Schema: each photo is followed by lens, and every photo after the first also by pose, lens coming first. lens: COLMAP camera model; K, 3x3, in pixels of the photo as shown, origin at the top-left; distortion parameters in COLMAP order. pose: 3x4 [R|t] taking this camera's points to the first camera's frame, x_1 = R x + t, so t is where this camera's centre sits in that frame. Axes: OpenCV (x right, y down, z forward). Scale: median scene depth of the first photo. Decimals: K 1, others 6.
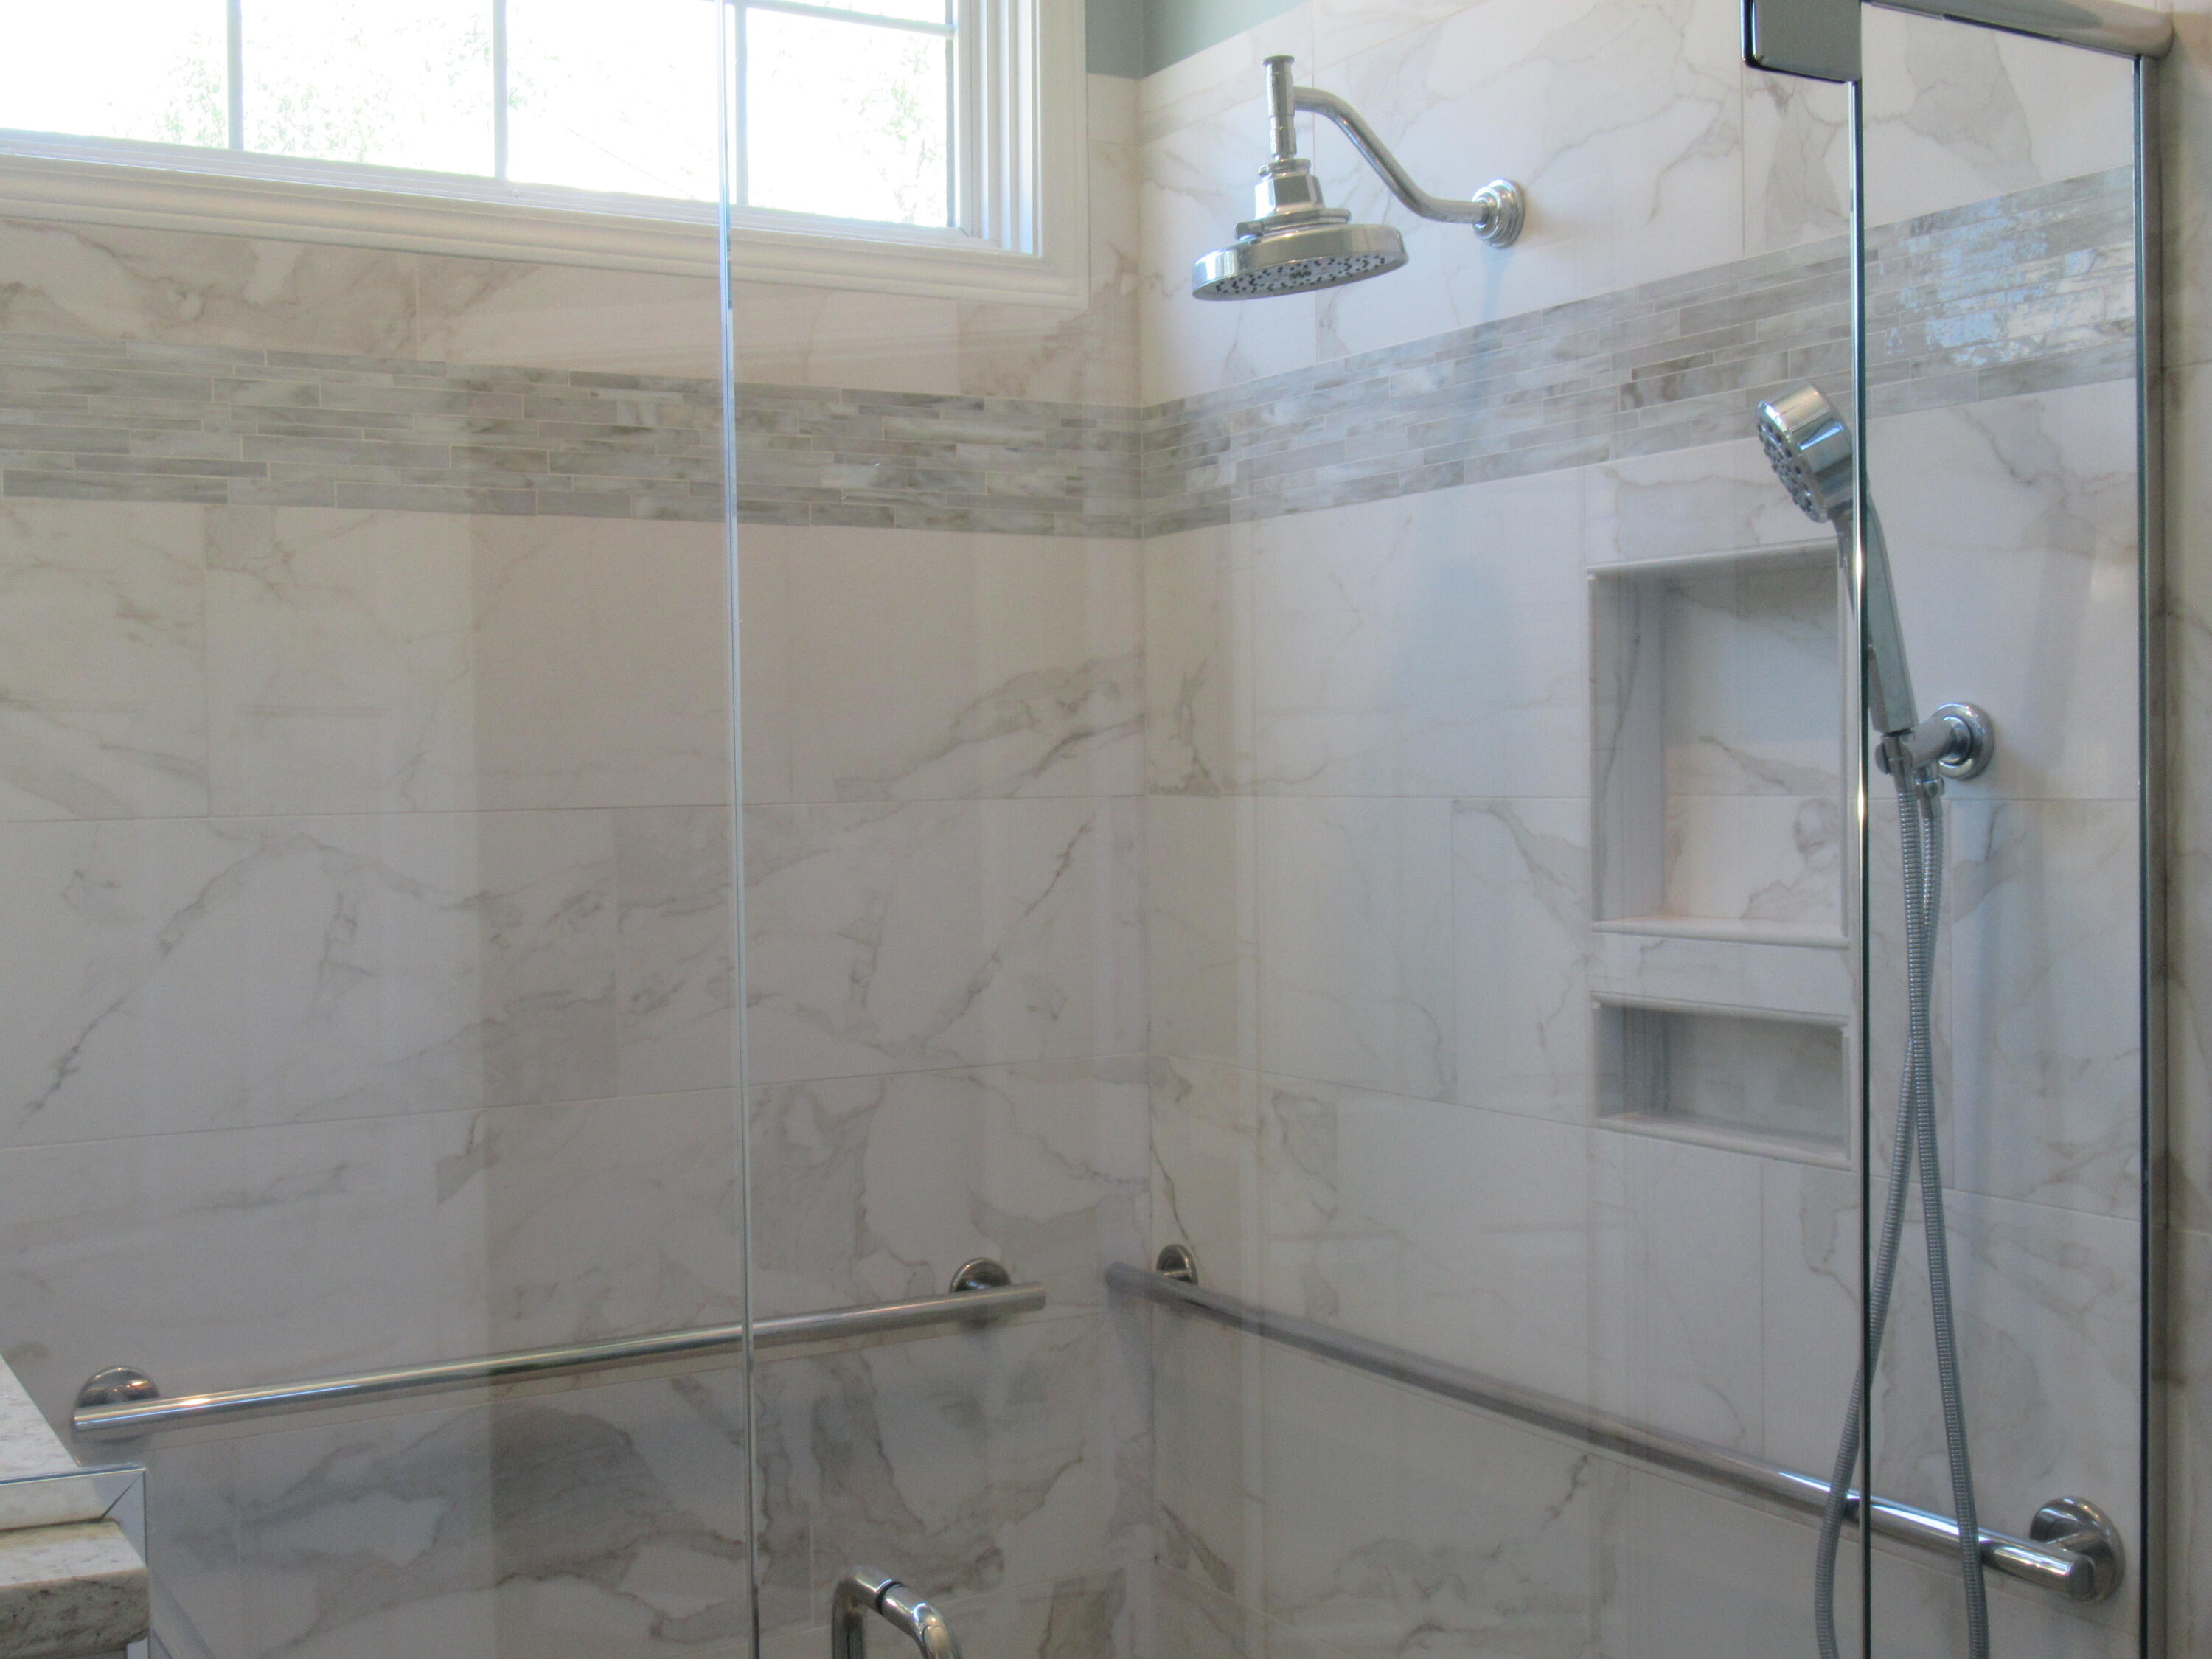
lens RADIAL K [[2529.3, 0, 1106.5], [0, 2529.3, 834.1], [0, 0, 1]] dist [-0.020050, 0.000000]
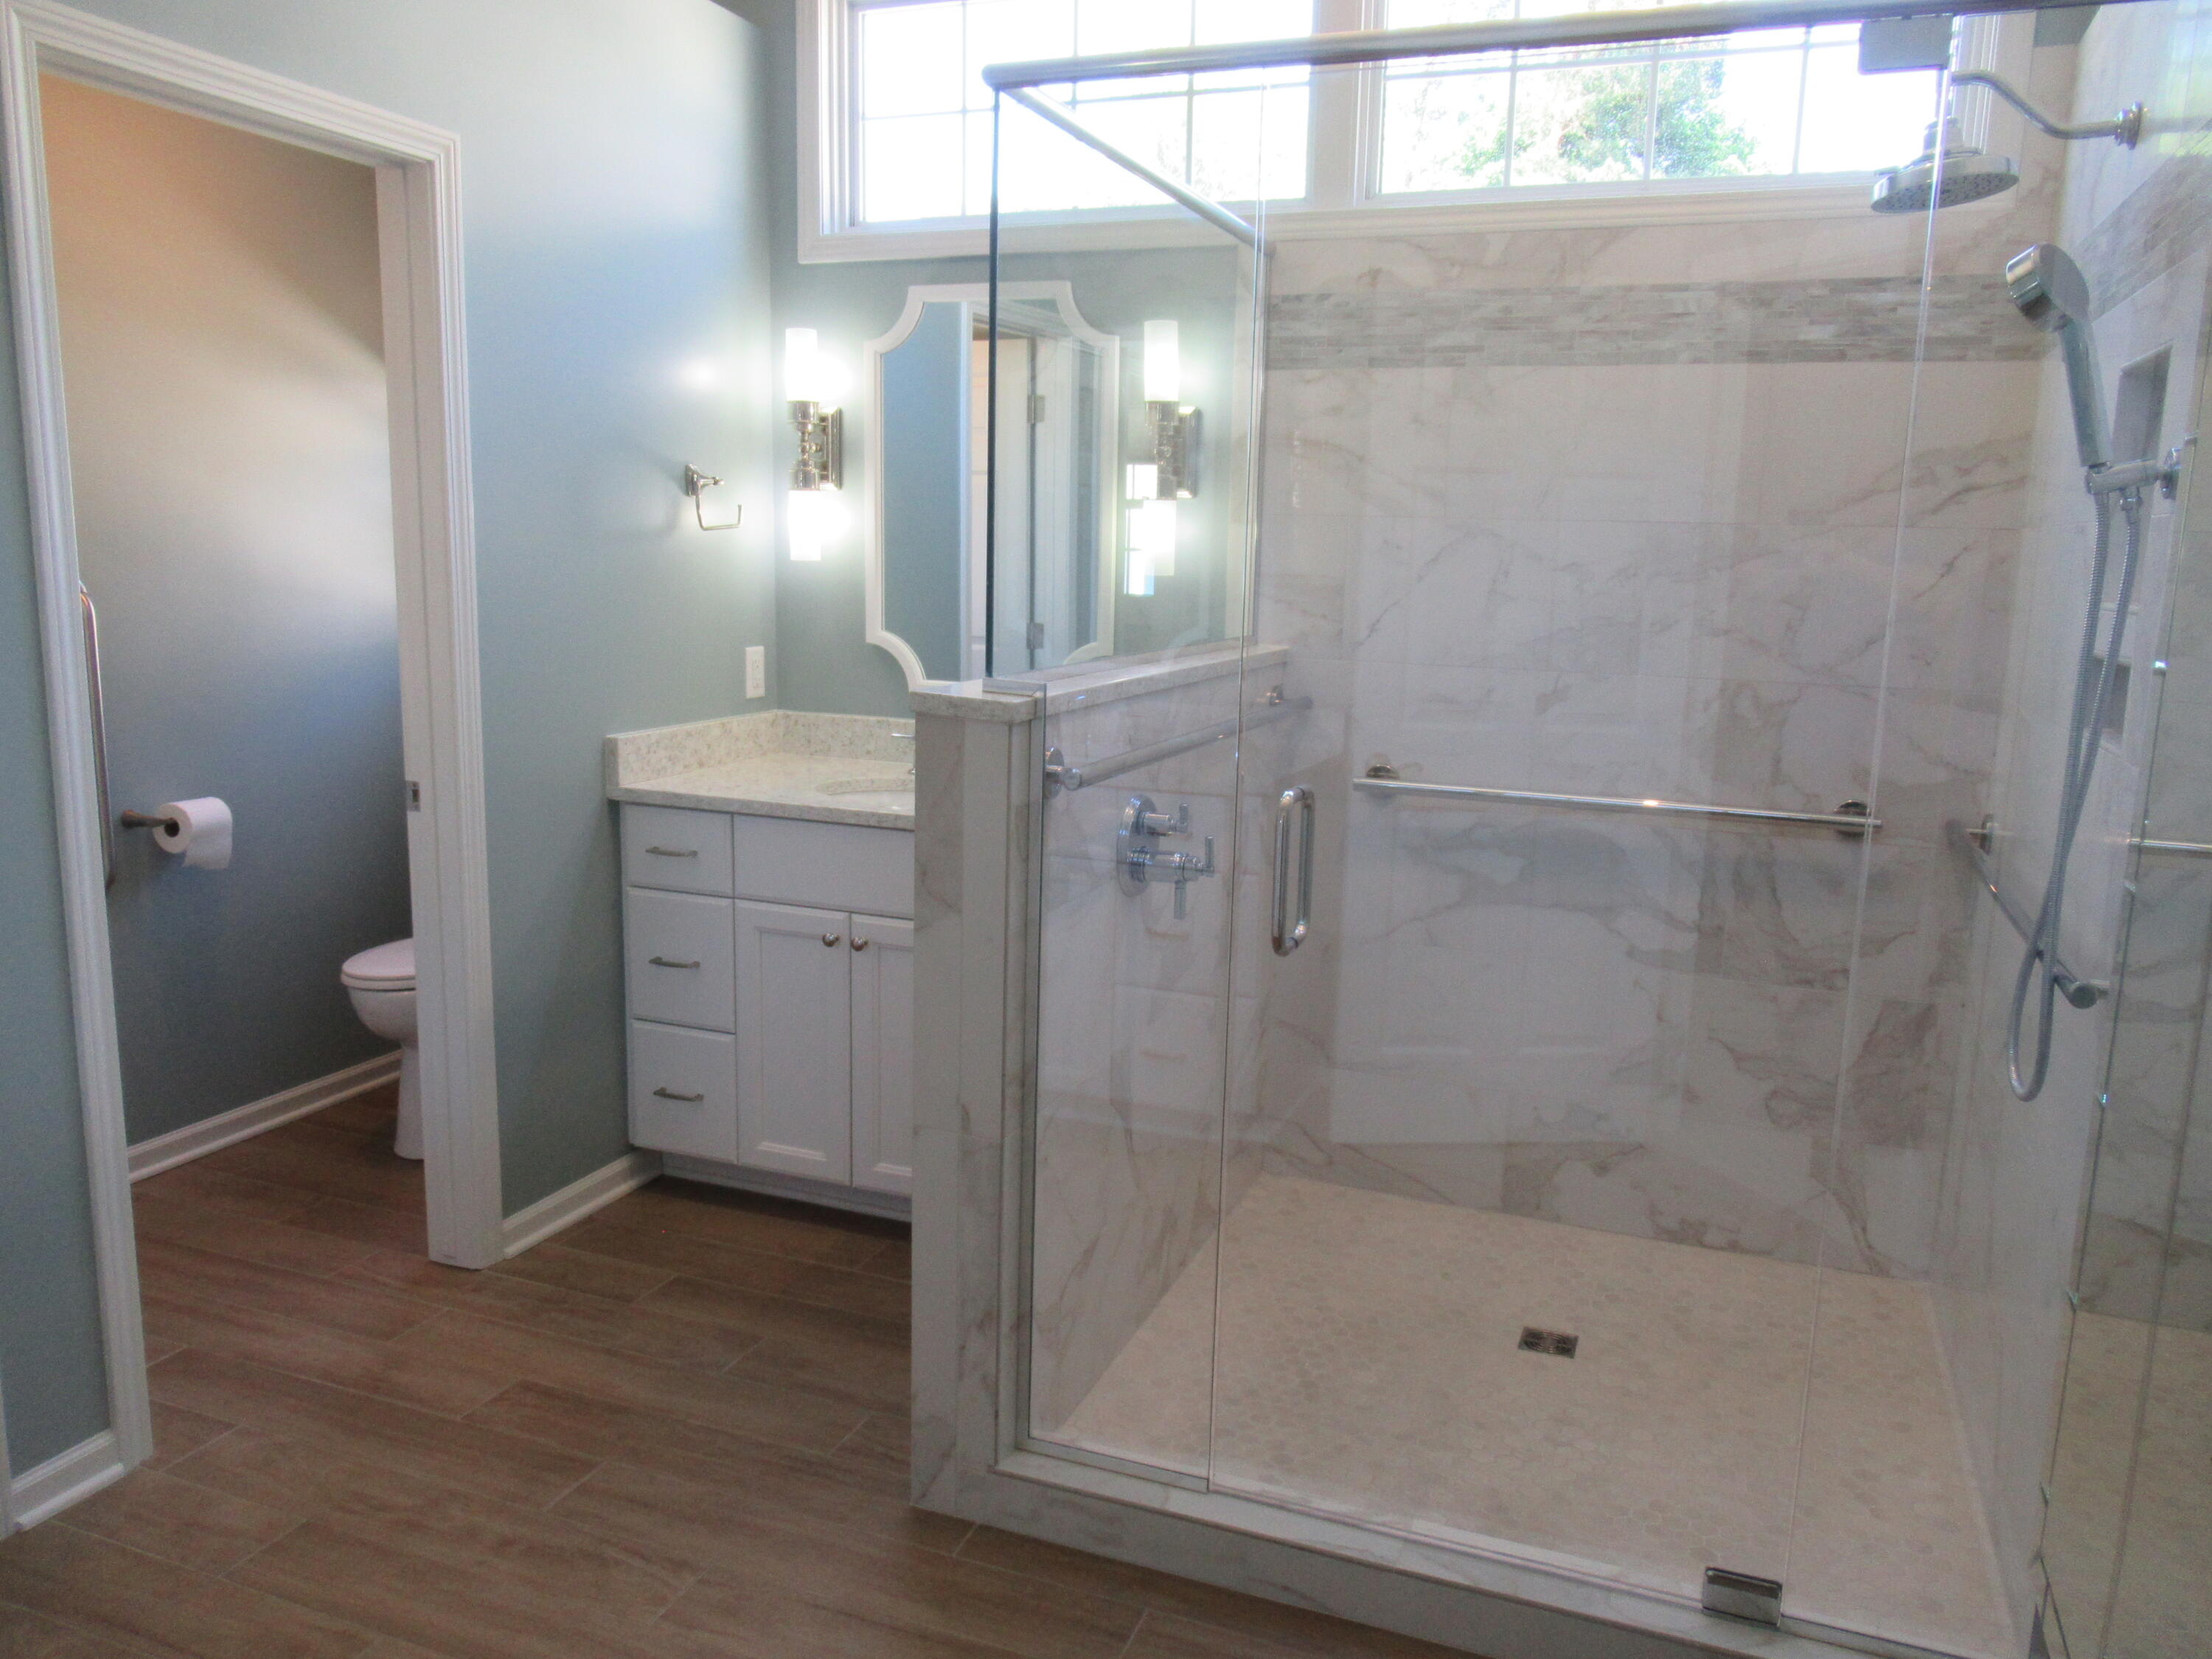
lens RADIAL K [[1660.3, 0, 1105.2], [0, 1660.3, 826.2], [0, 0, 1]] dist [0.002535, 0.008497]
pose [[0.609431, 0.167165, -0.775016, 0.539266], [-0.058266, 0.984320, 0.166494, 0.029329], [0.790696, -0.056309, 0.609614, -0.091072]]
